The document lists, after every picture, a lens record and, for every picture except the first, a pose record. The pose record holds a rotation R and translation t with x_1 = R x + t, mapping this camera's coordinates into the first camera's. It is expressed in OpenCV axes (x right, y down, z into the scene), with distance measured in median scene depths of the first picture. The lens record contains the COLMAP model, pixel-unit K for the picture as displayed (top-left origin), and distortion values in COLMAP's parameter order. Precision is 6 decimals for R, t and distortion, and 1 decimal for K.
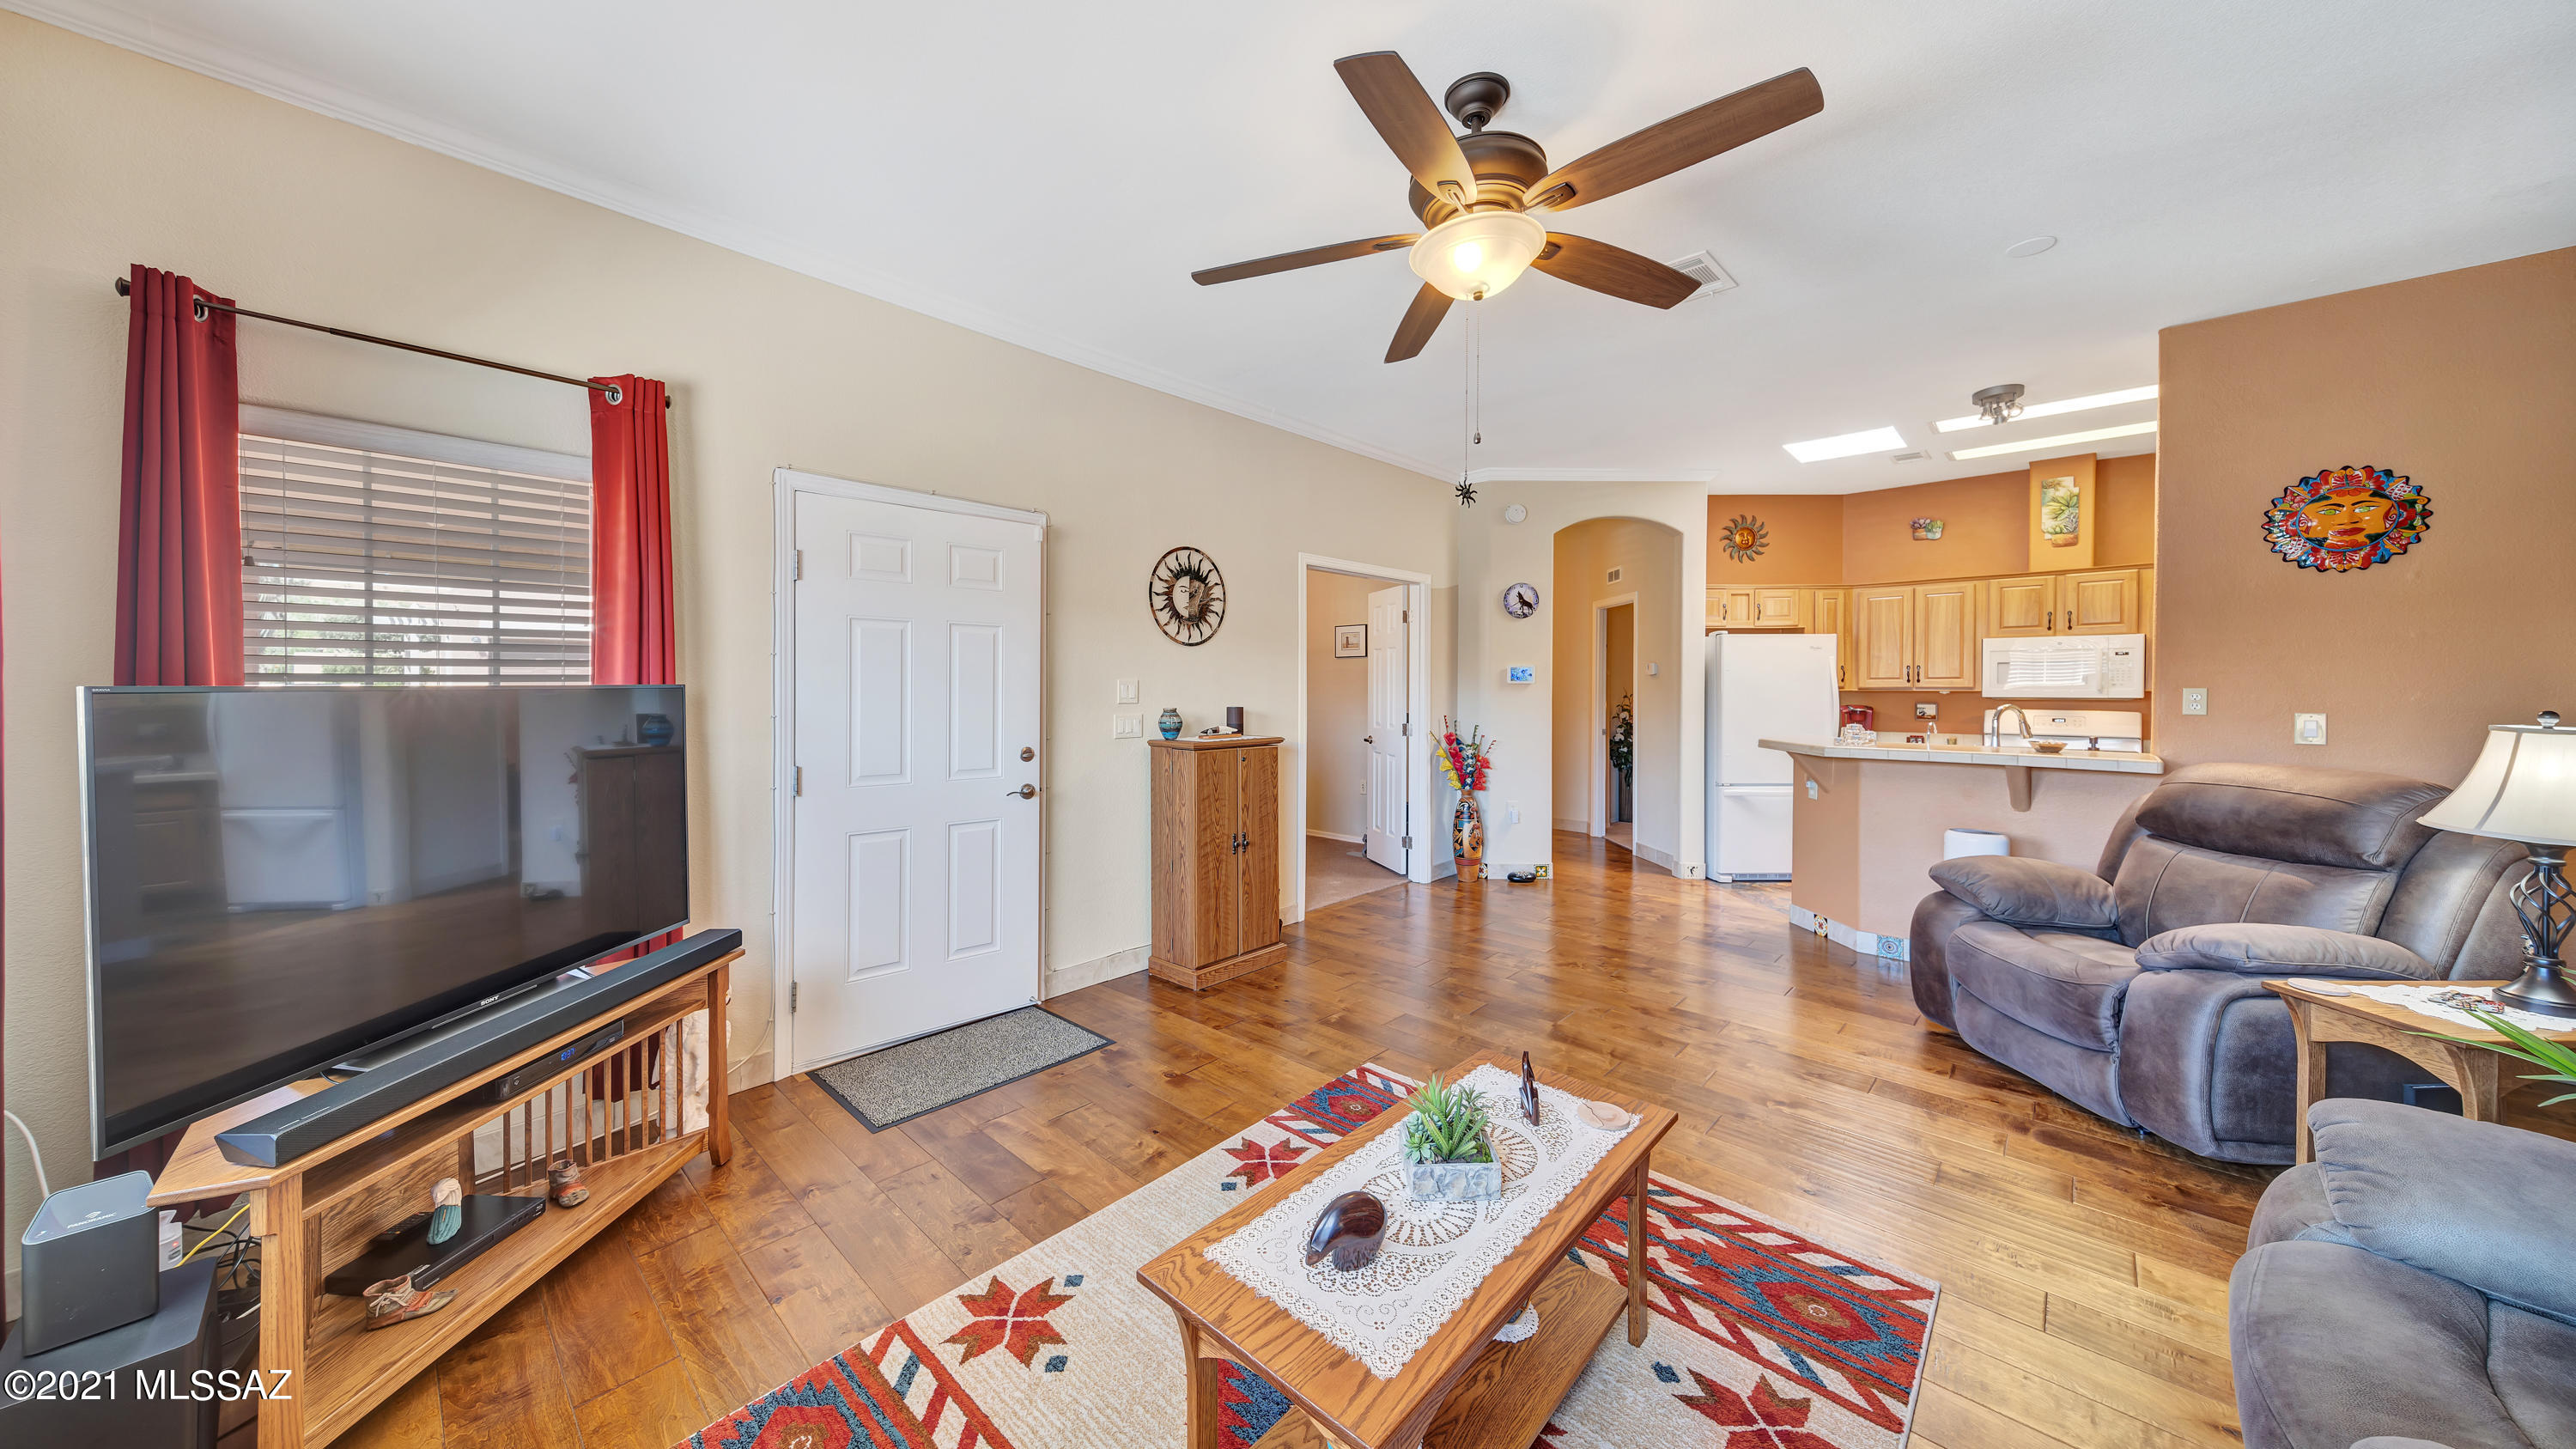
lens RADIAL K [[842.2, 0, 1275.3], [0, 842.2, 700.1], [0, 0, 1]] dist [0.021624, -0.000580]
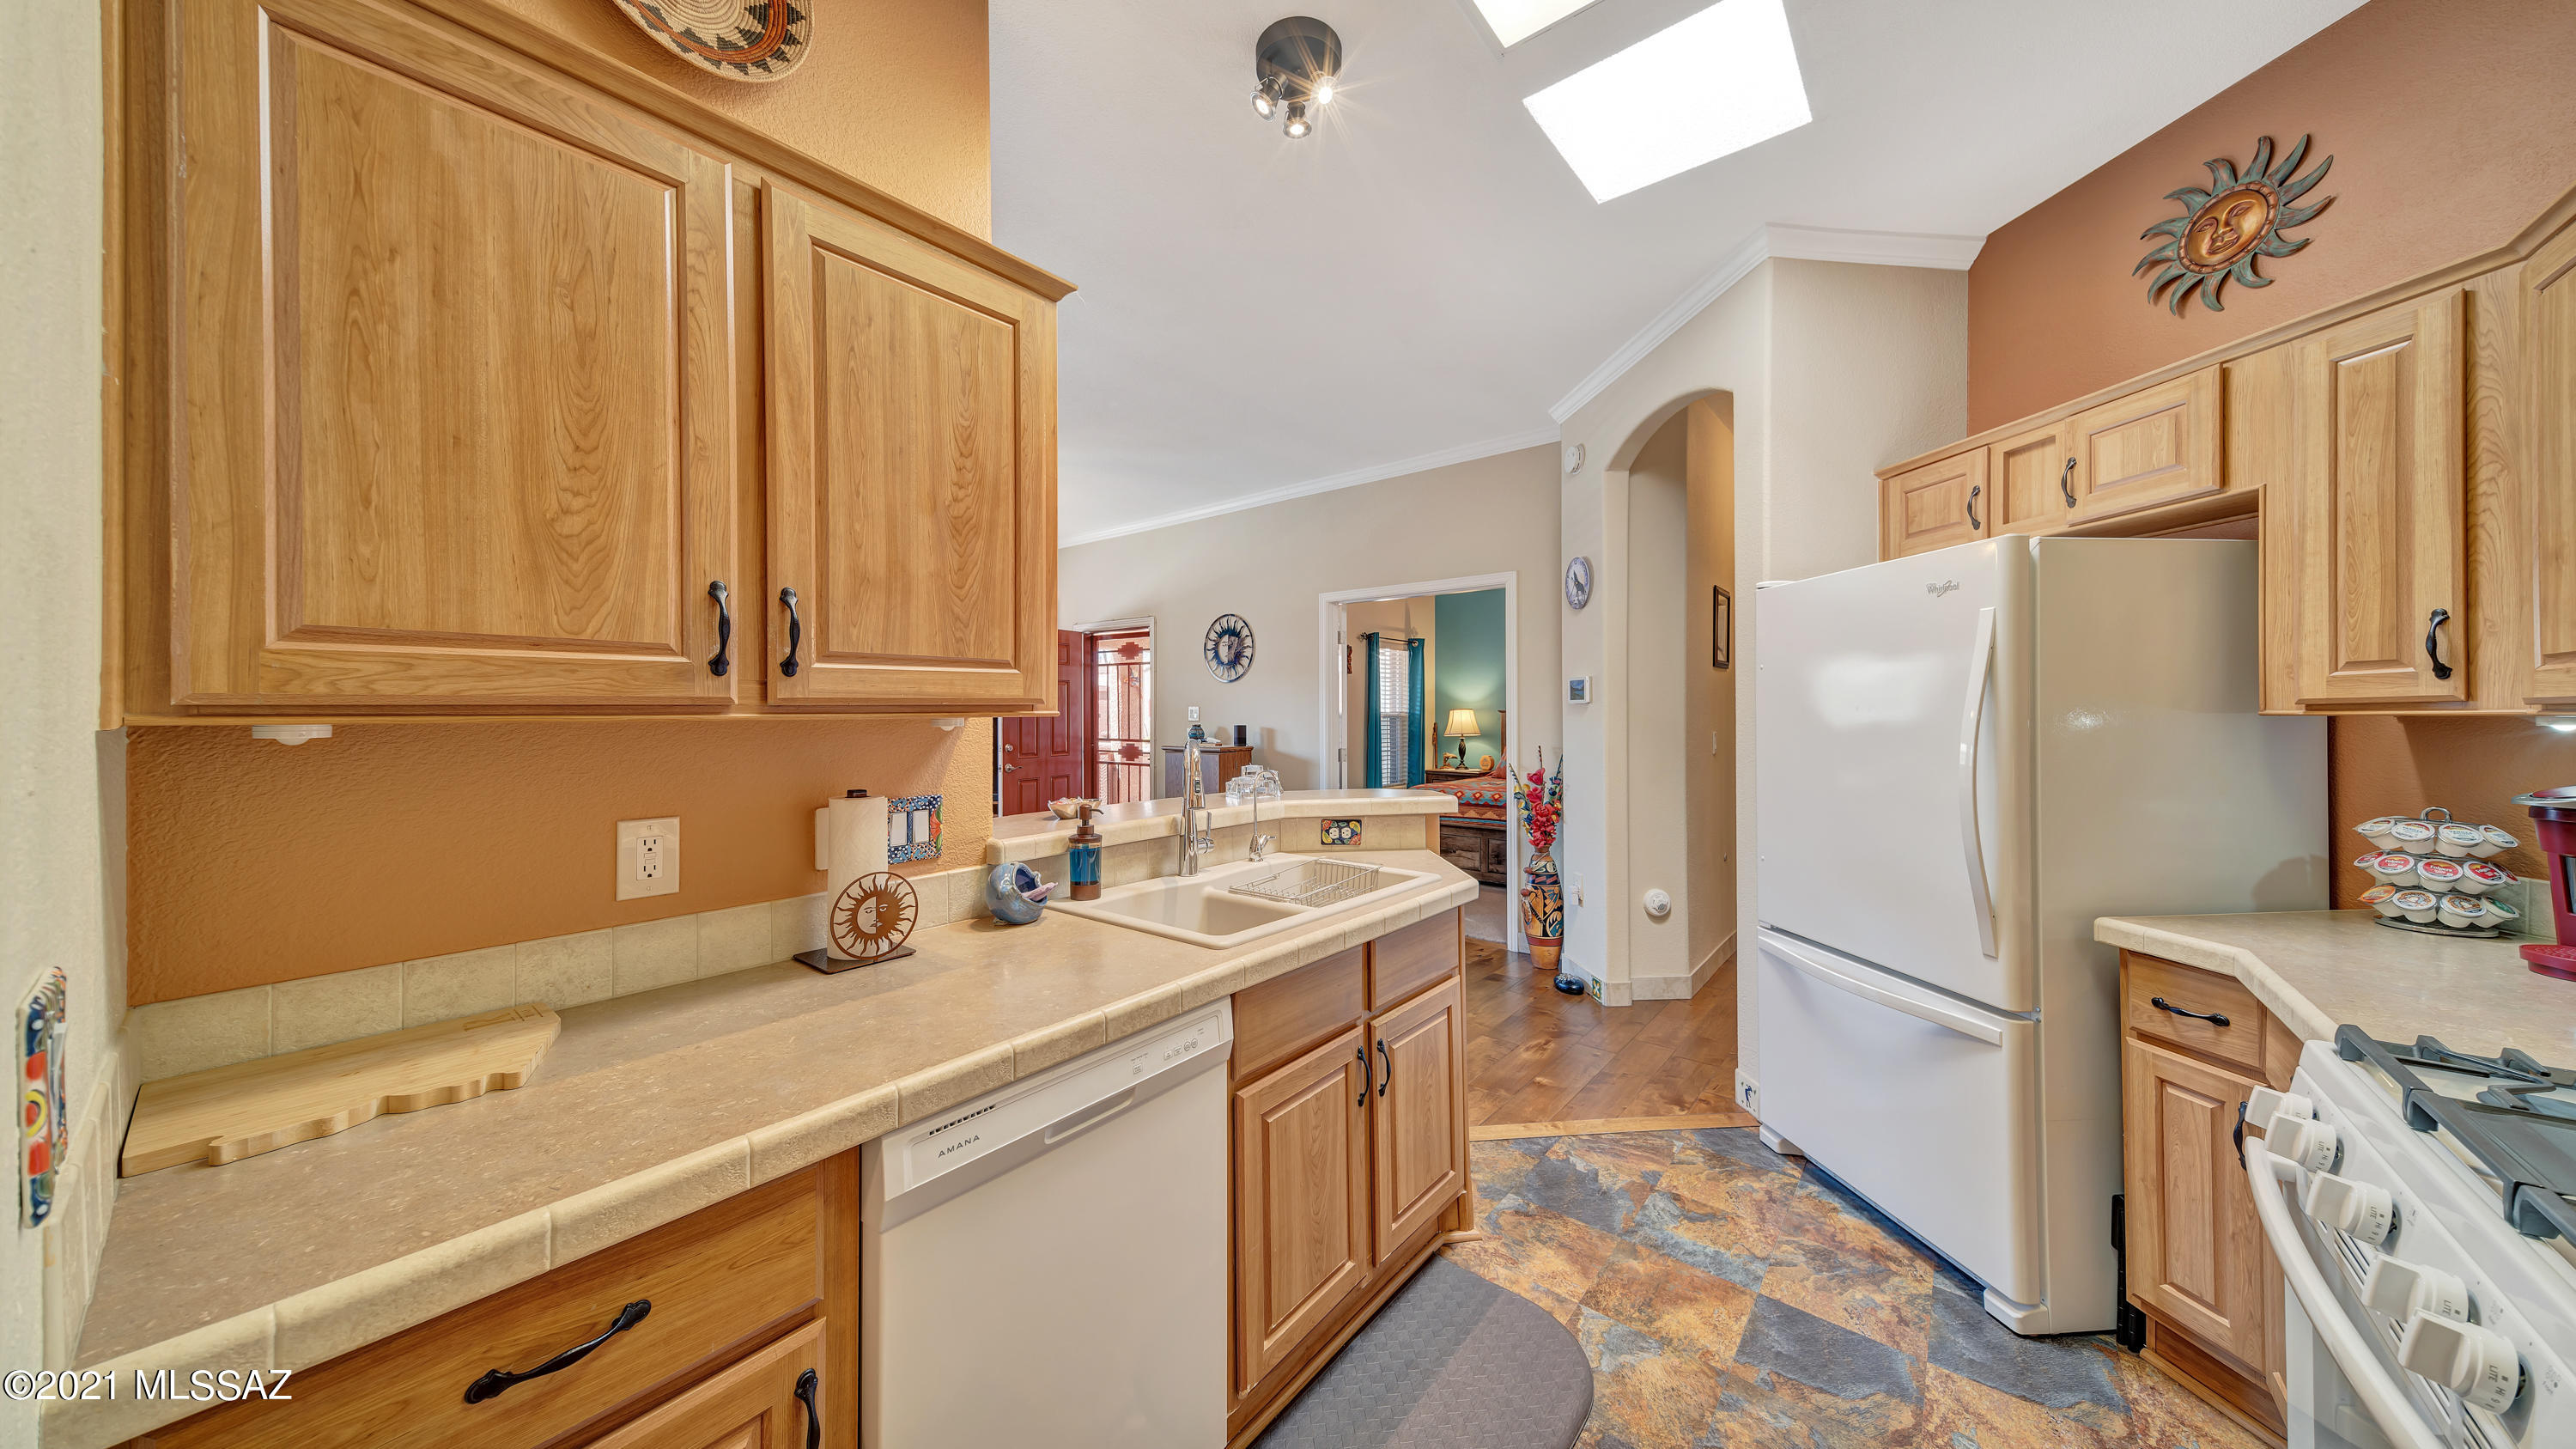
lens RADIAL K [[842.2, 0, 1264.6], [0, 842.2, 707.9], [0, 0, 1]] dist [0.021624, -0.000580]
pose [[0.053120, -0.007088, -0.998563, 1.303543], [-0.011685, 0.999902, -0.007719, -0.010955], [0.998520, 0.012078, 0.053032, 0.965708]]
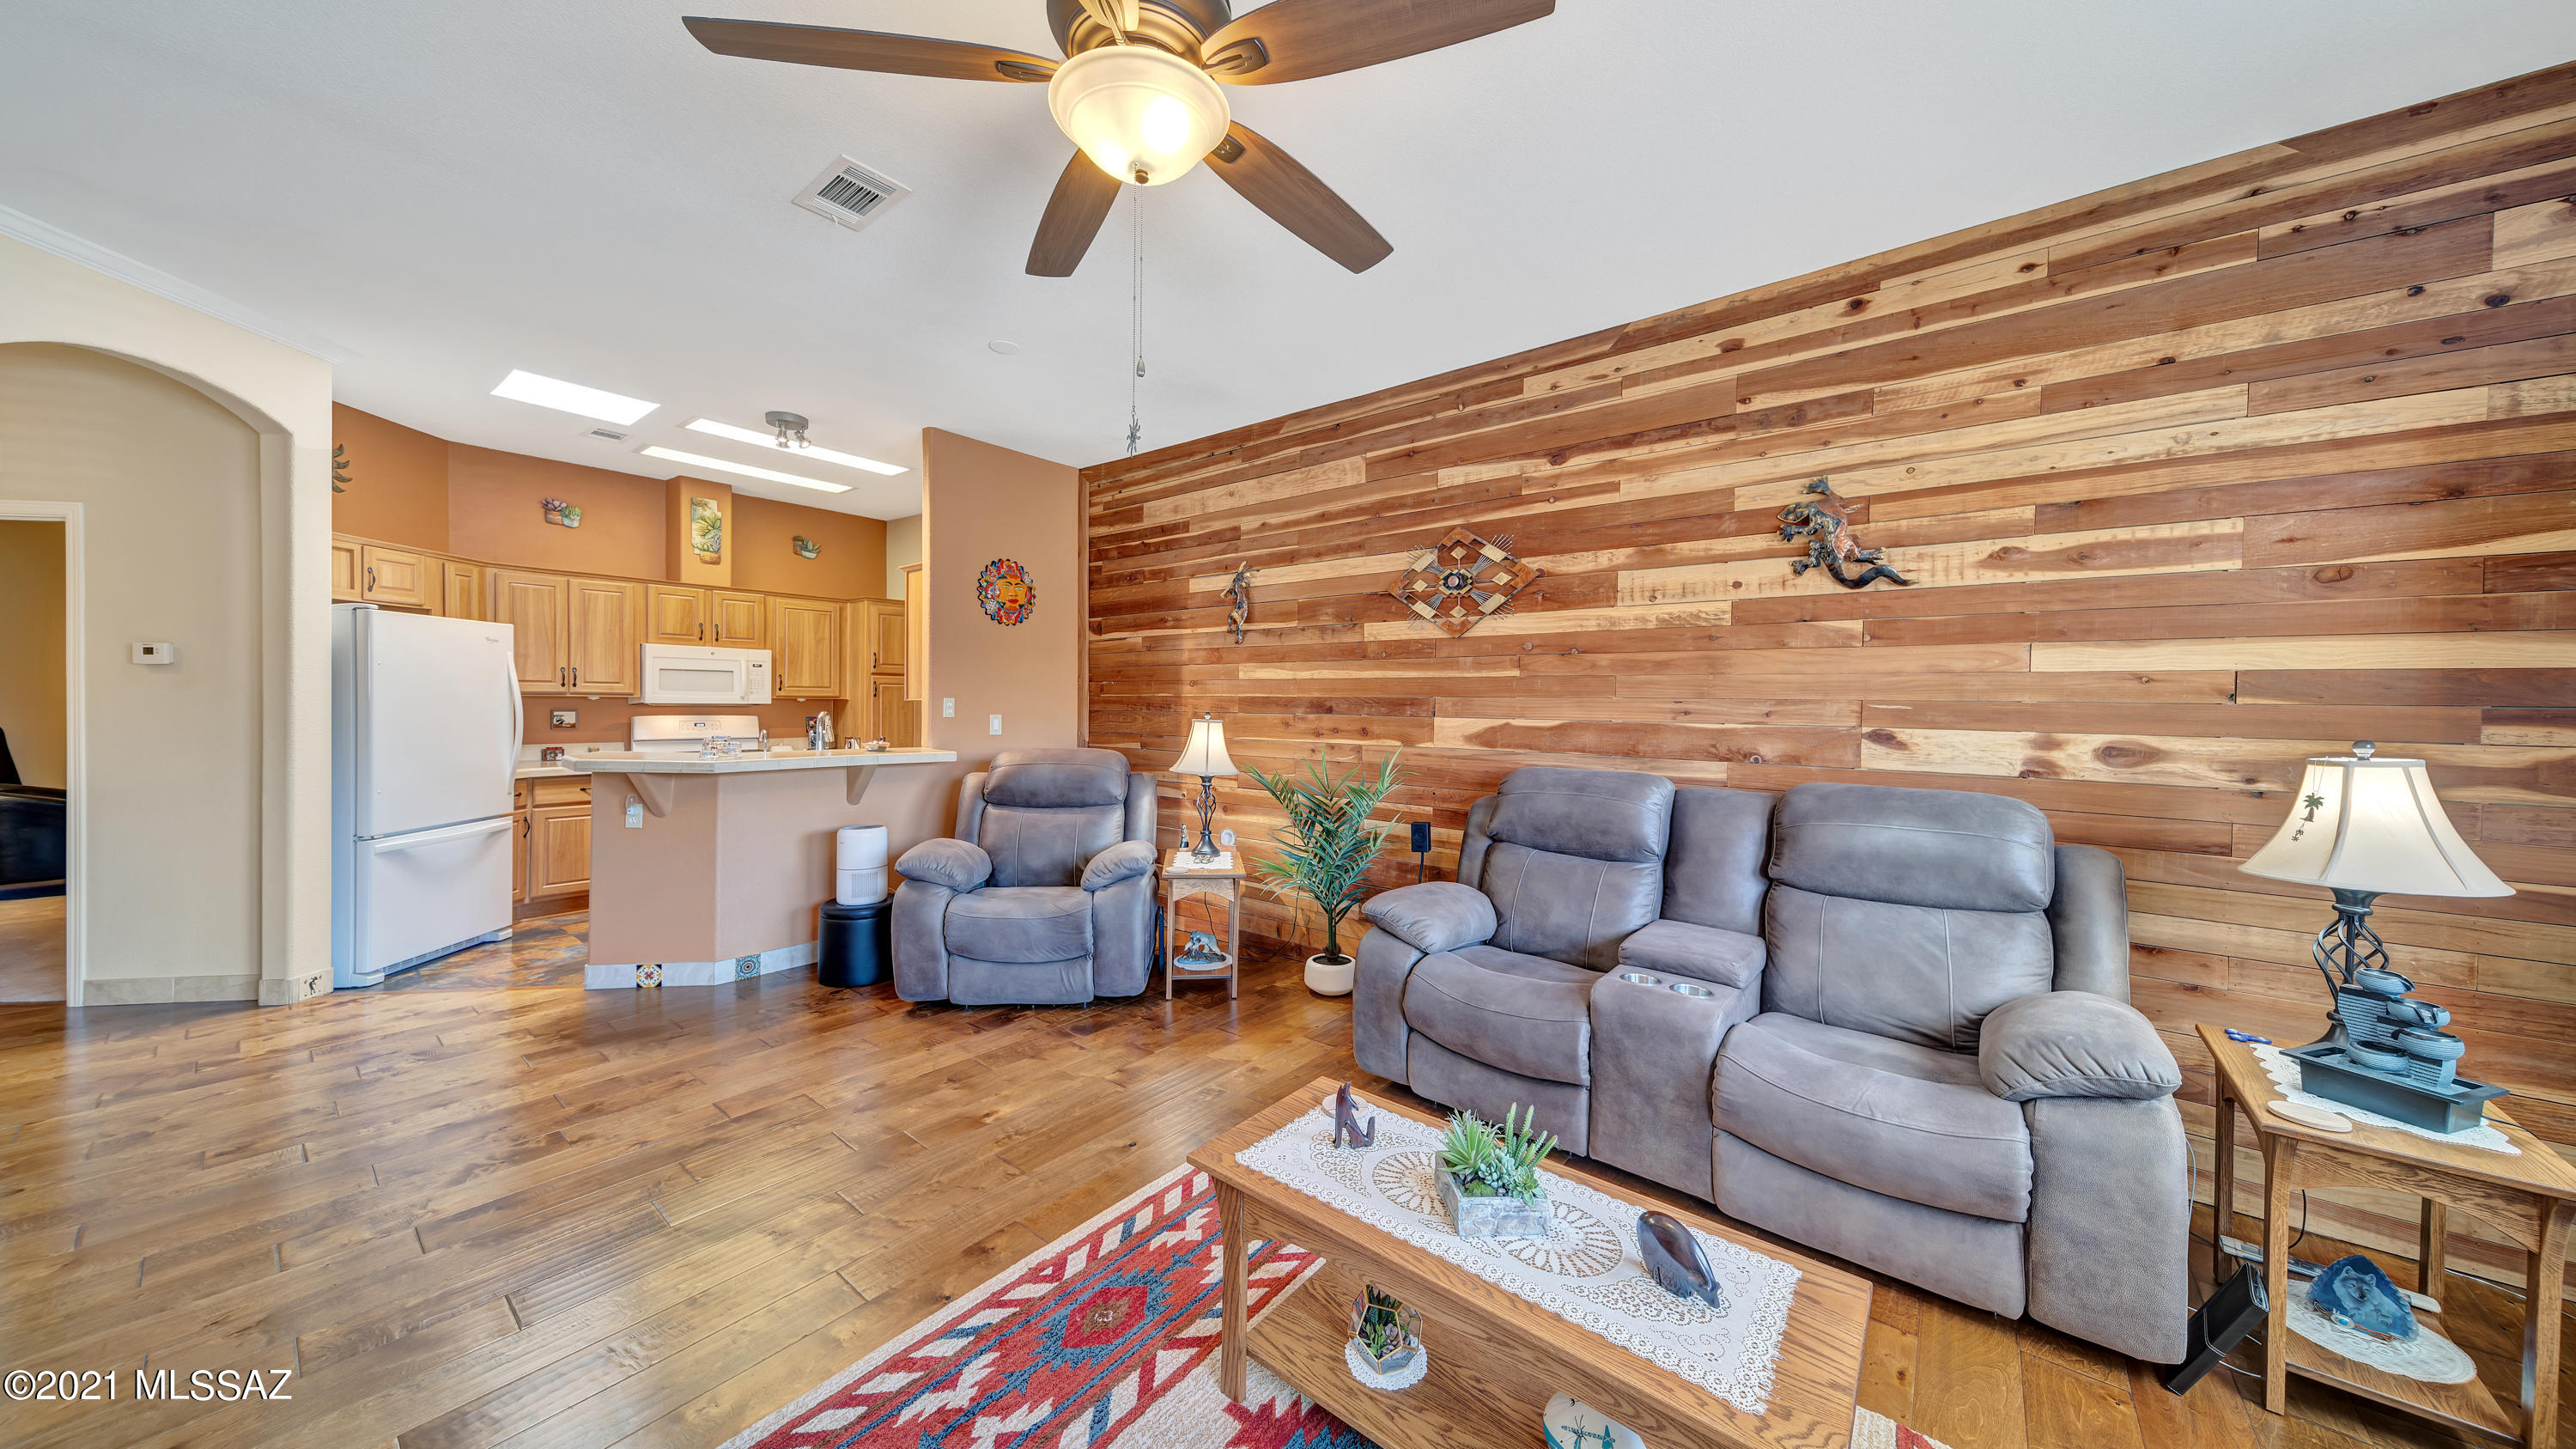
lens RADIAL K [[842.2, 0, 1294.8], [0, 842.2, 710.6], [0, 0, 1]] dist [0.021624, -0.000580]
pose [[-0.083595, -0.010388, 0.996446, -0.271397], [0.001181, 0.999944, 0.010523, -0.006224], [-0.996499, 0.002056, -0.083578, 0.460700]]
